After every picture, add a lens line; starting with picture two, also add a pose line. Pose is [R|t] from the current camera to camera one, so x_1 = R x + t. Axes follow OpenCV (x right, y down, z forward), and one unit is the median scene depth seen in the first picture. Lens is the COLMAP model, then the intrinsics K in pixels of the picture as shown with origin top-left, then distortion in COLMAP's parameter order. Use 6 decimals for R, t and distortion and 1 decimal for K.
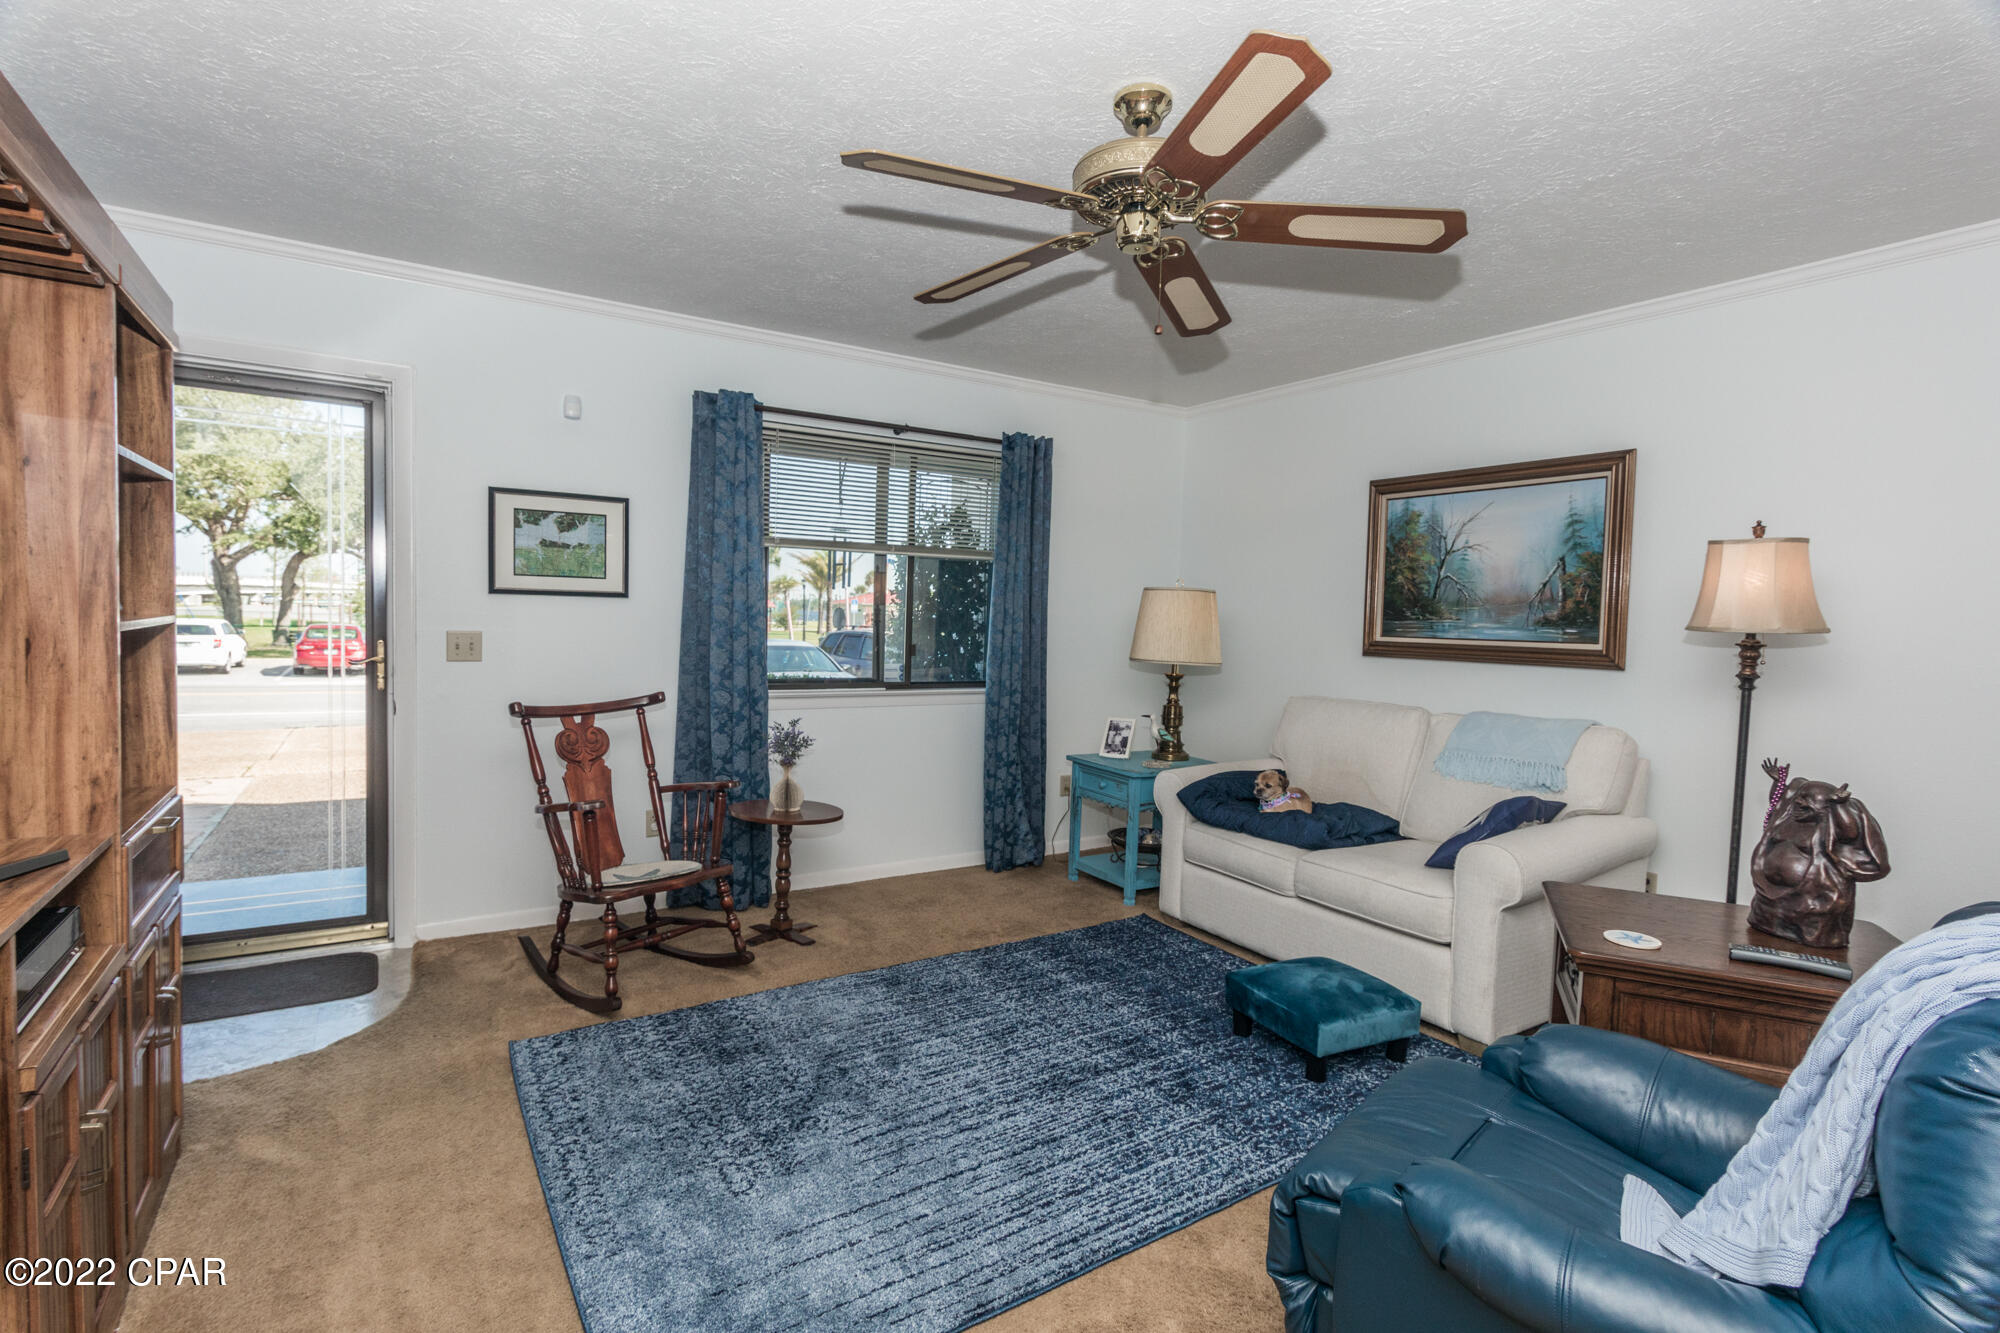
lens RADIAL K [[967.0, 0, 993.0], [0, 967.0, 666.5], [0, 0, 1]] dist [0.002001, -0.000377]
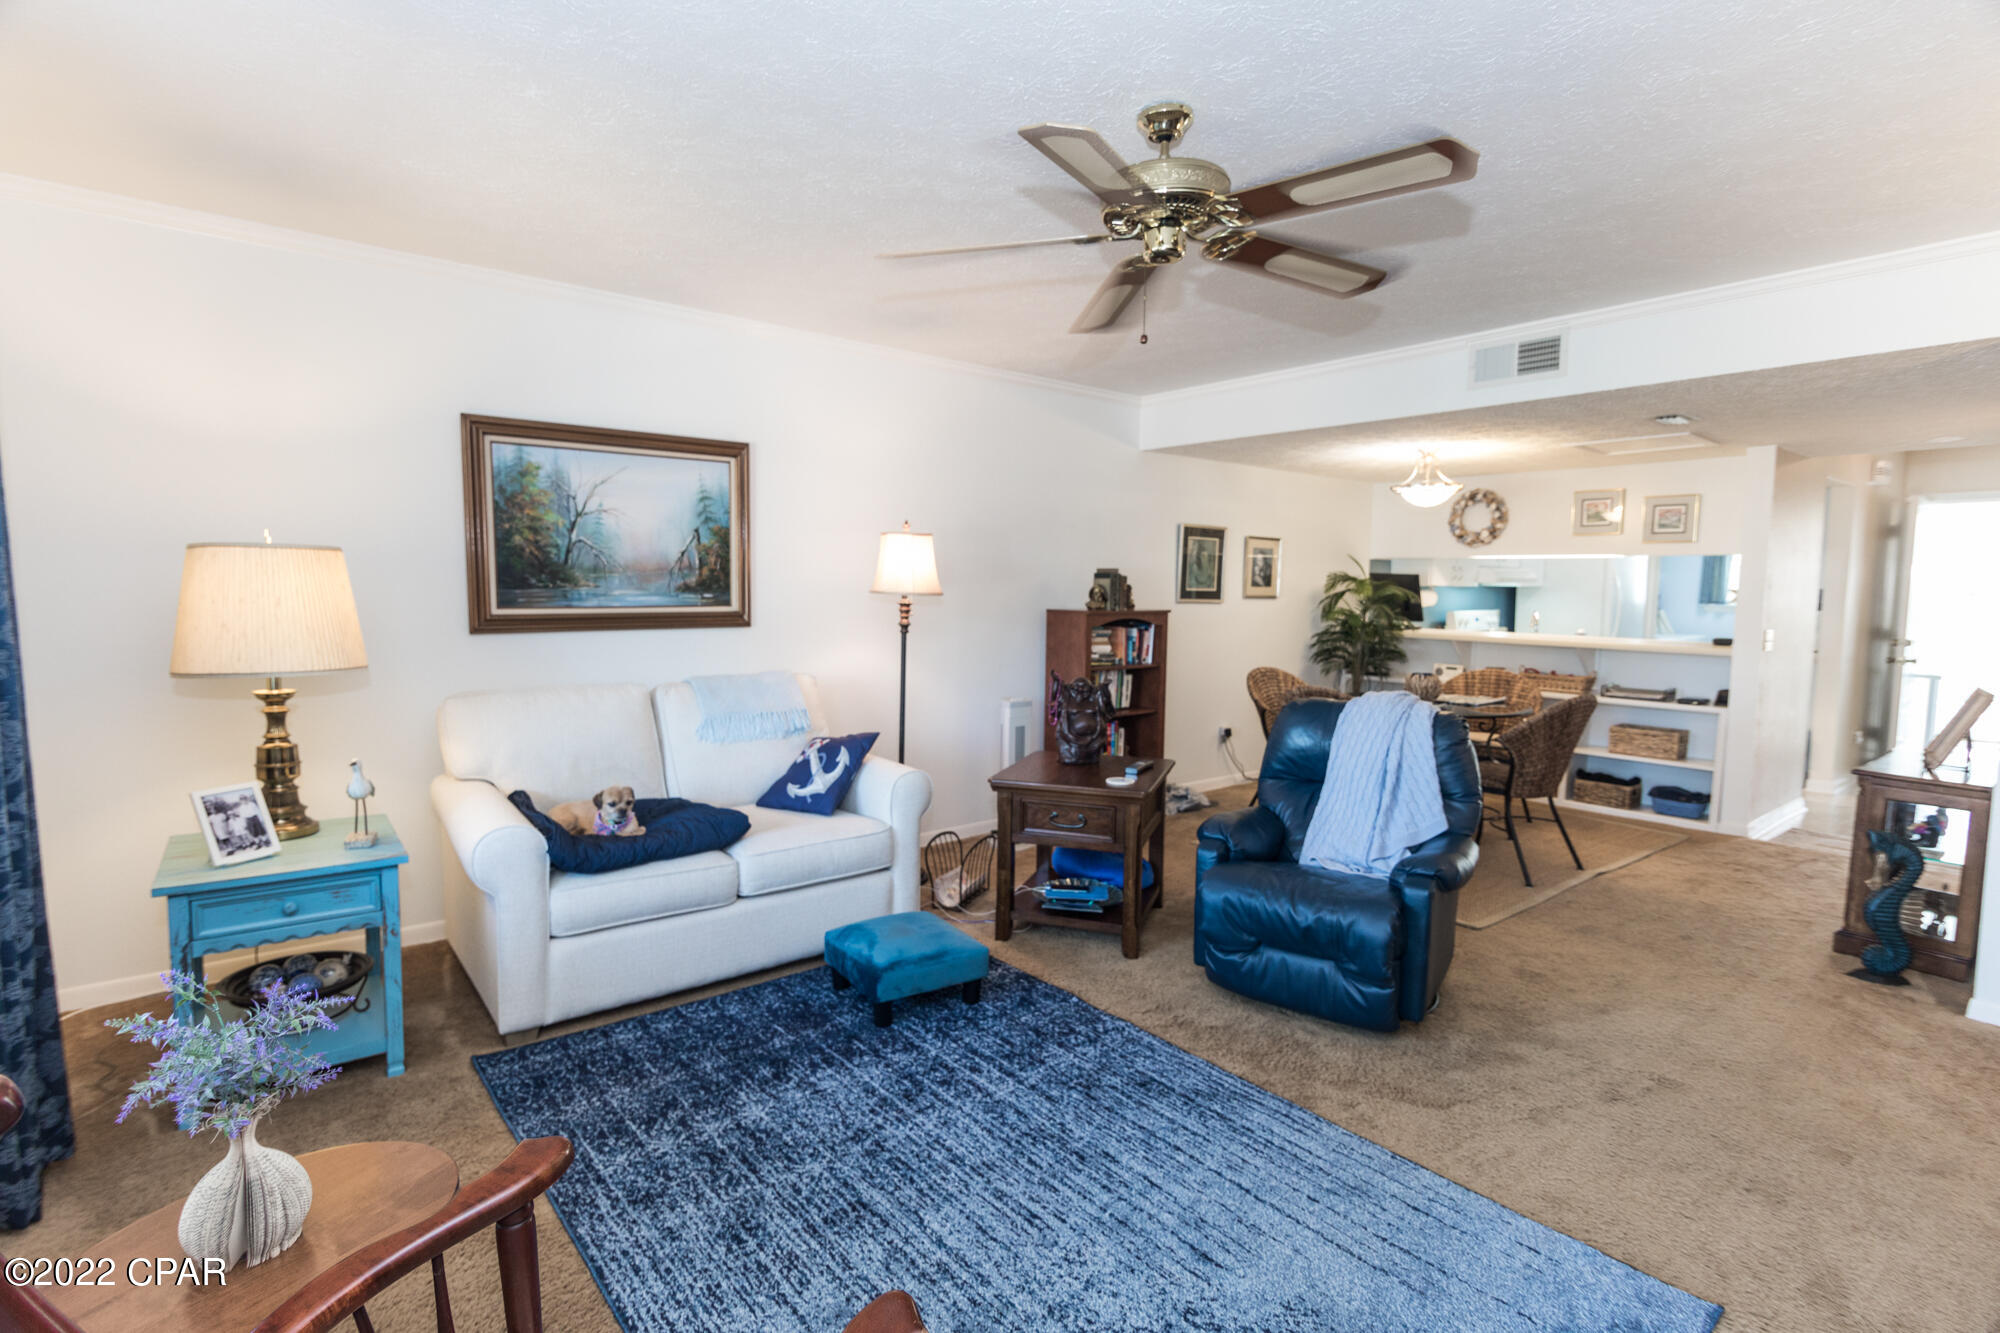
lens RADIAL K [[967.0, 0, 994.9], [0, 967.0, 658.6], [0, 0, 1]] dist [0.002001, -0.000377]
pose [[-0.123669, -0.112767, 0.985895, -0.555178], [0.035218, 0.992397, 0.117928, -0.083440], [-0.991698, 0.049305, -0.118757, 0.793311]]
